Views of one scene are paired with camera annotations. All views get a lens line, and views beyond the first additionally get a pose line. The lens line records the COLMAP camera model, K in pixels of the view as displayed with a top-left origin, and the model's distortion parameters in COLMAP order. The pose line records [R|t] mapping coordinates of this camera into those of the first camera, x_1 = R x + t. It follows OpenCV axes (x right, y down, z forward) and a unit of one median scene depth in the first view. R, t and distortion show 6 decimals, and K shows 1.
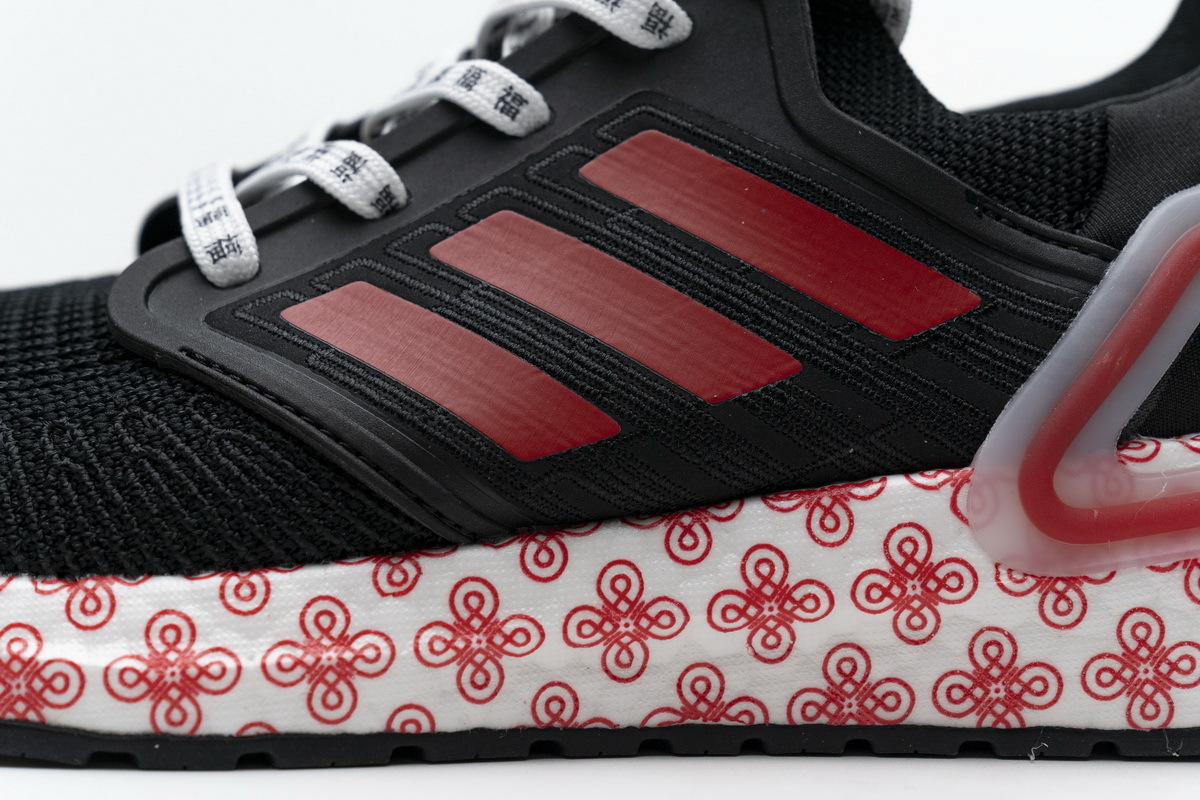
lens RADIAL K [[2388.5, 0, 600.1], [0, 2388.5, 398.4], [0, 0, 1]] dist [-0.003679, 0.000000]
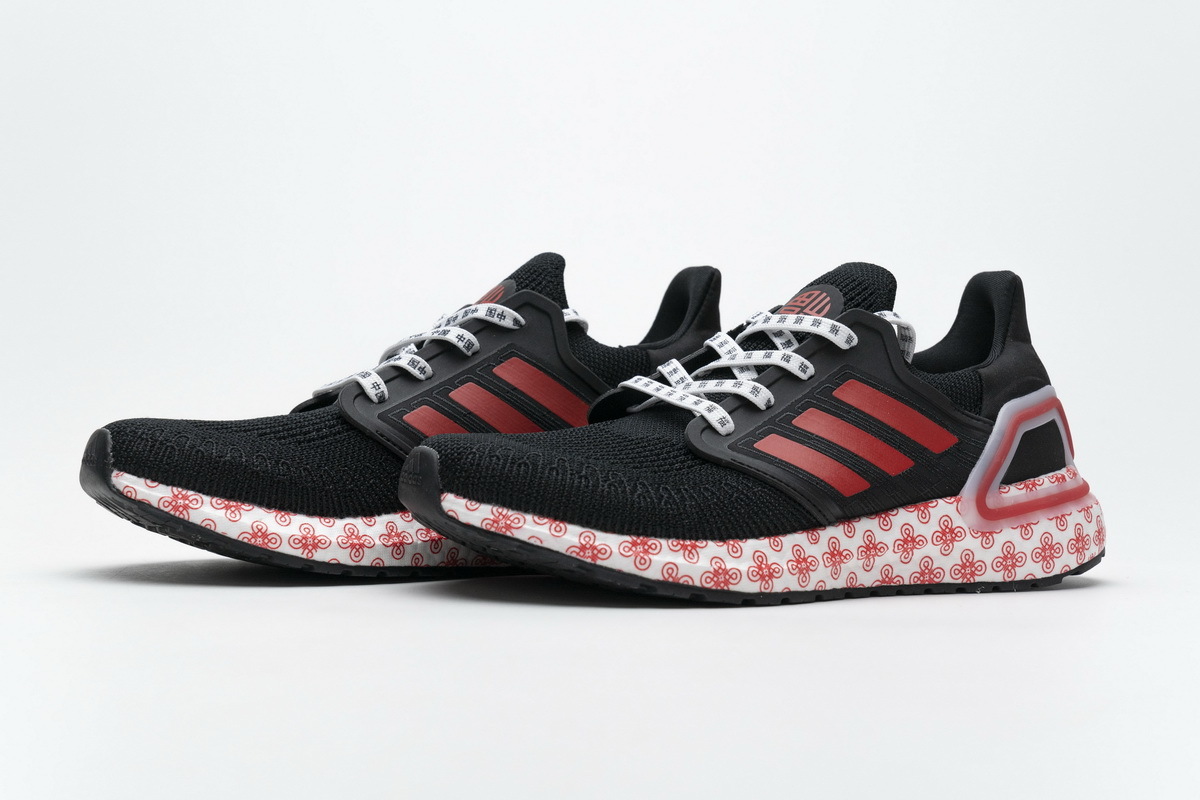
lens RADIAL K [[2252.7, 0, 600.0], [0, 2252.7, 401.2], [0, 0, 1]] dist [-0.001857, 0.000000]
pose [[0.880451, 0.000532, 0.474137, -1.586498], [0.002206, 0.999984, -0.005220, -0.076290], [-0.474132, 0.005642, 0.880436, -1.275348]]
